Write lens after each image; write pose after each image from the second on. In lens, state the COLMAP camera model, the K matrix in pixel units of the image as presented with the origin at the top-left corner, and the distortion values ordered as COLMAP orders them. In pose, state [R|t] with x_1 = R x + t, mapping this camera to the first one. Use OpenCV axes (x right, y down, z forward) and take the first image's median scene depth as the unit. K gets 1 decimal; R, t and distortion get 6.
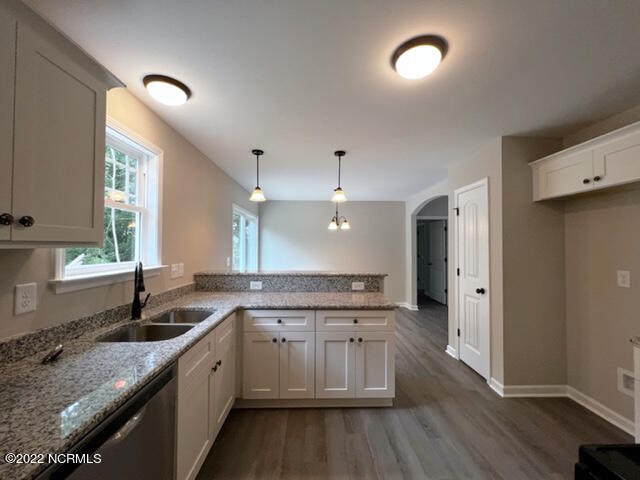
lens RADIAL K [[256.3, 0, 319.7], [0, 256.3, 240.8], [0, 0, 1]] dist [-0.000902, 0.000098]
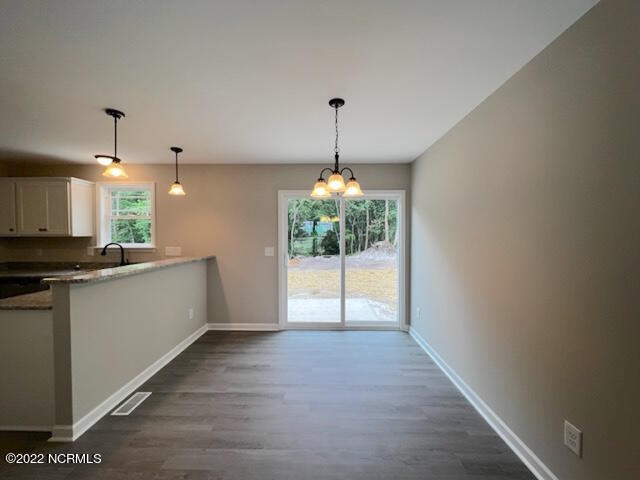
lens RADIAL K [[256.3, 0, 319.7], [0, 256.3, 240.8], [0, 0, 1]] dist [-0.000902, 0.000098]
pose [[-0.036631, 0.015339, -0.999211, 0.894646], [0.020171, 0.999690, 0.014607, 0.041434], [0.999125, -0.019620, -0.036929, 1.767598]]
